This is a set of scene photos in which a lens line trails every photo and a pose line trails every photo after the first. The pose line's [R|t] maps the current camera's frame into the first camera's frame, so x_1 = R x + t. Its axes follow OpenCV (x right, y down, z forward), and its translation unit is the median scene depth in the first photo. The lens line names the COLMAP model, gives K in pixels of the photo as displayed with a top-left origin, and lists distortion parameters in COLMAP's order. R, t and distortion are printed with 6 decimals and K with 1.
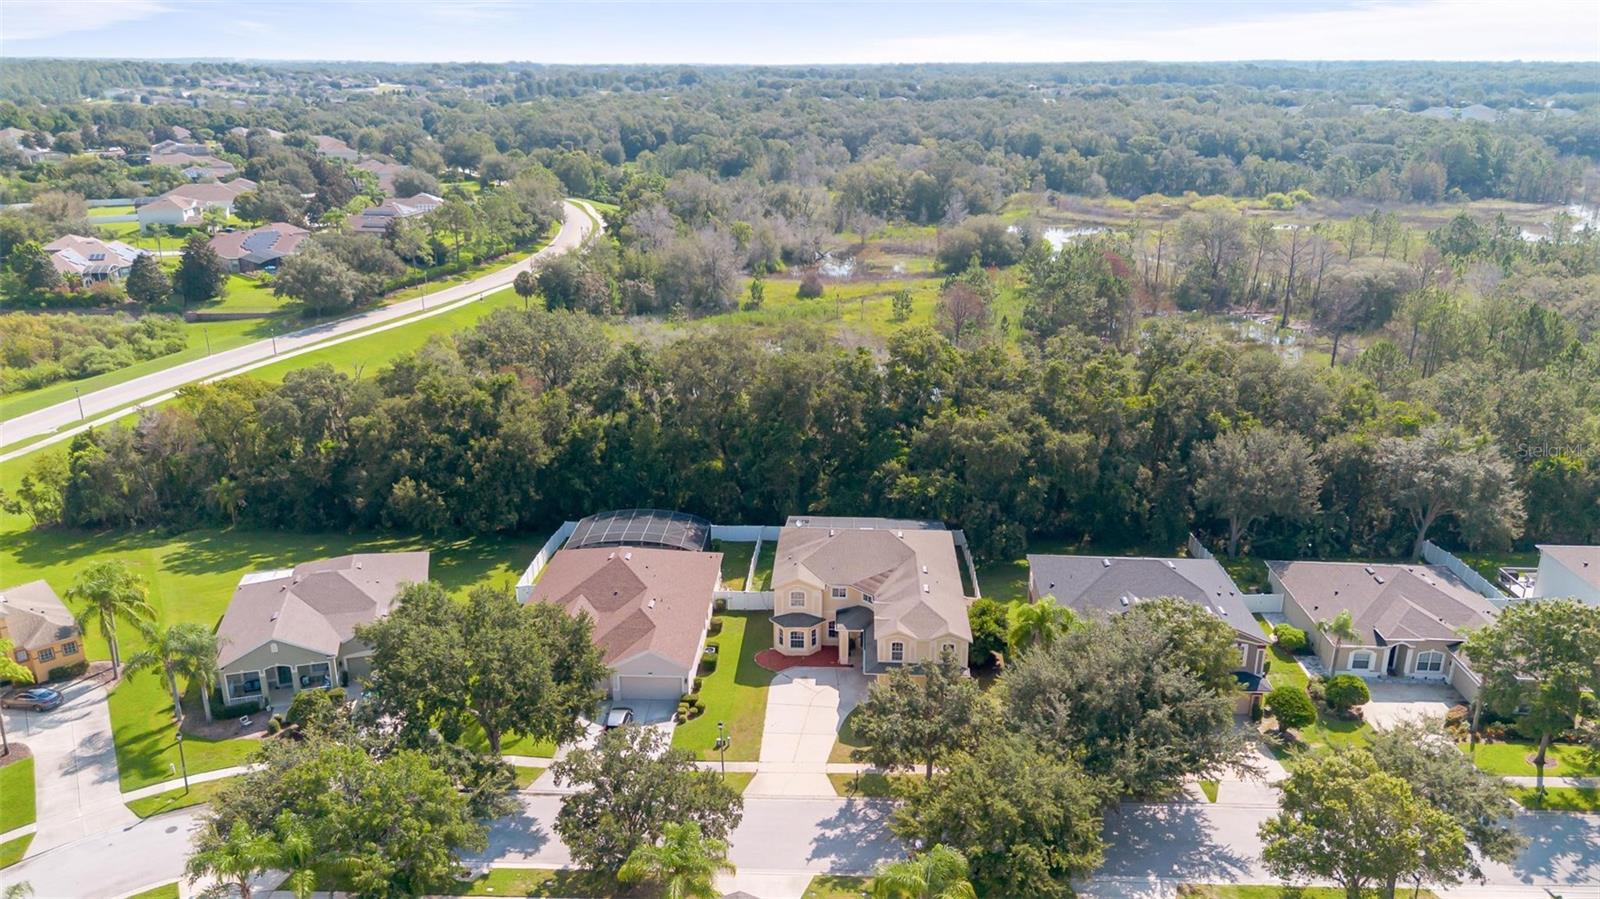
lens RADIAL K [[1178.3, 0, 787.2], [0, 1178.3, 457.7], [0, 0, 1]] dist [0.055485, -0.059021]
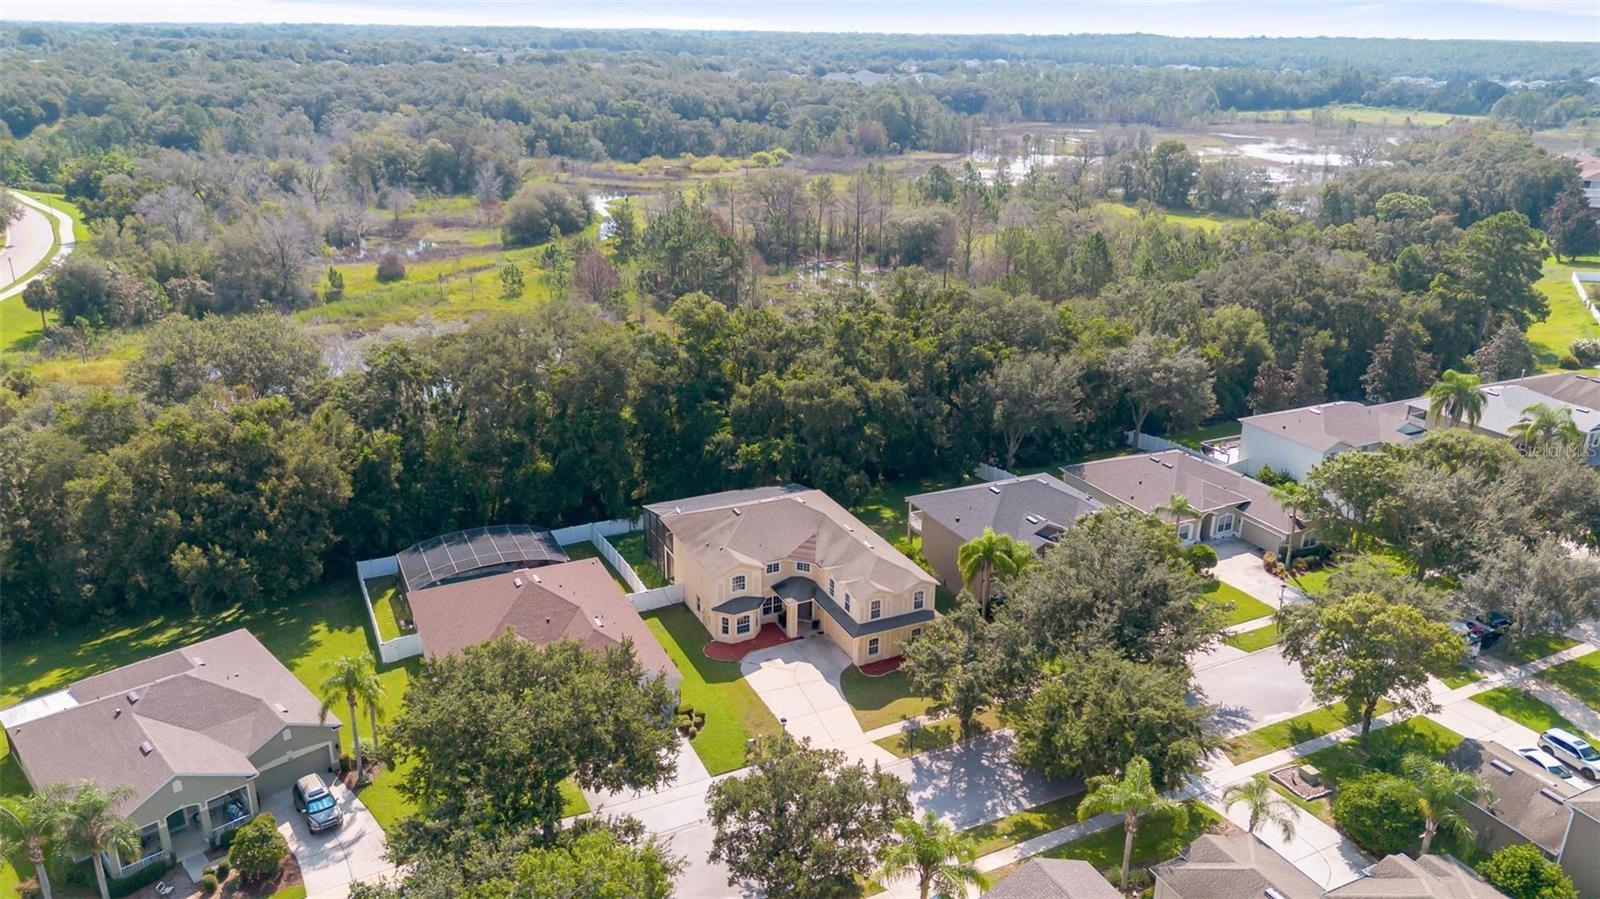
lens RADIAL K [[1178.3, 0, 805.6], [0, 1178.3, 441.4], [0, 0, 1]] dist [0.055485, -0.059021]
pose [[0.869164, -0.152784, 0.470331, -0.323457], [0.146111, 0.987957, 0.050920, -0.030360], [-0.472446, 0.024463, 0.881020, 0.104540]]
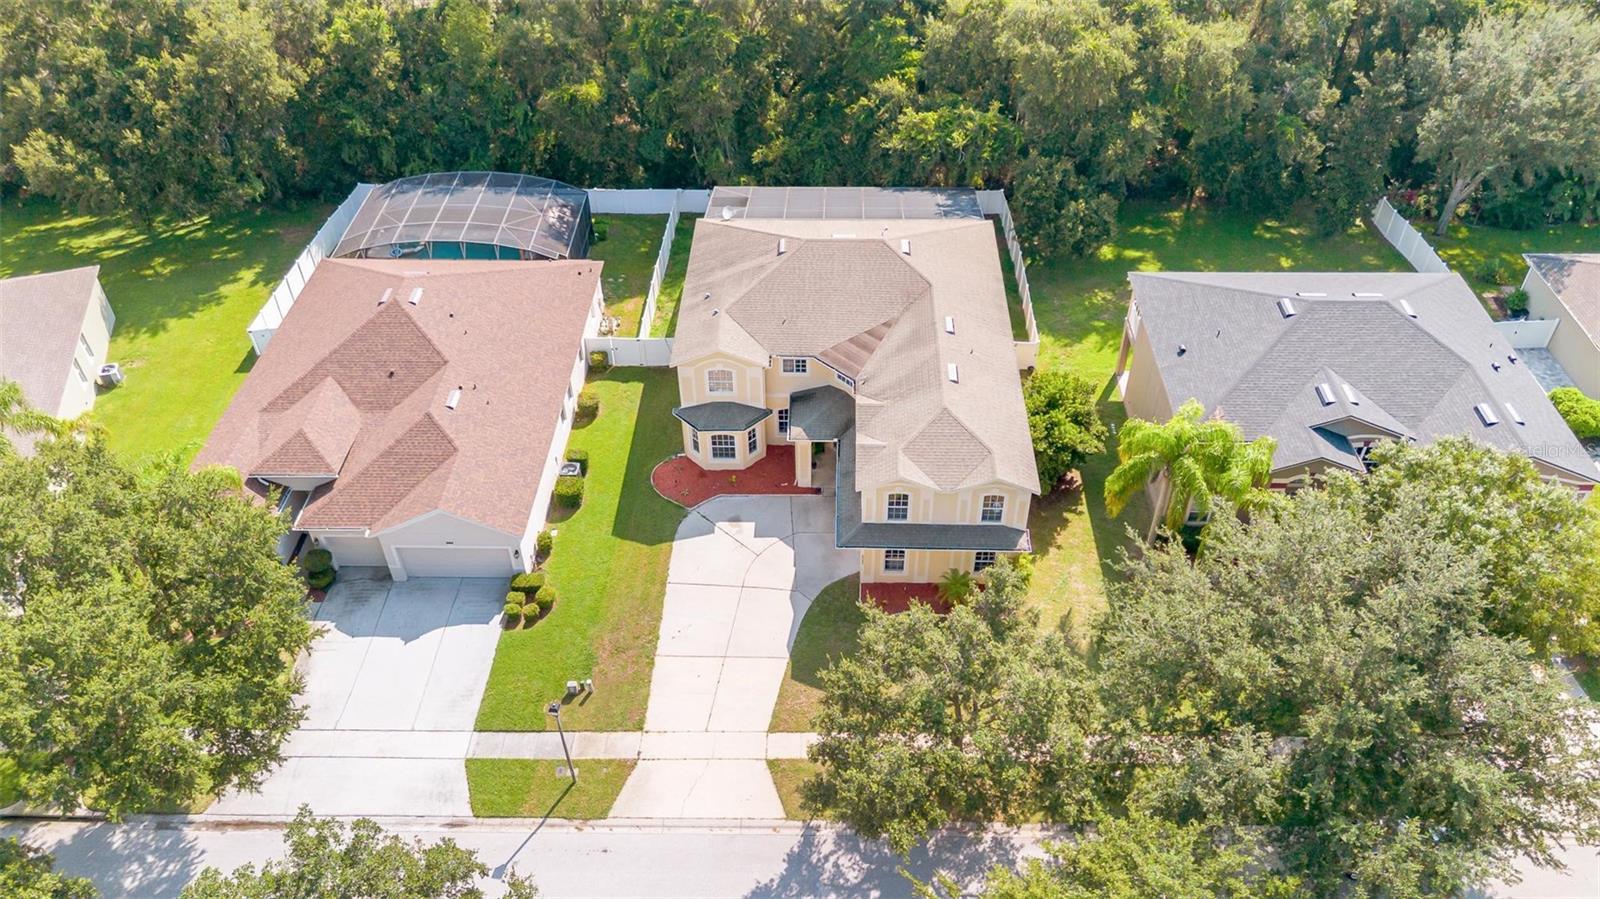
lens RADIAL K [[1178.3, 0, 801.1], [0, 1178.3, 462.1], [0, 0, 1]] dist [0.055485, -0.059021]
pose [[0.999565, -0.026586, 0.012767, 0.033326], [0.019667, 0.923445, 0.383226, -0.048773], [-0.021978, -0.382808, 0.923566, 0.400790]]
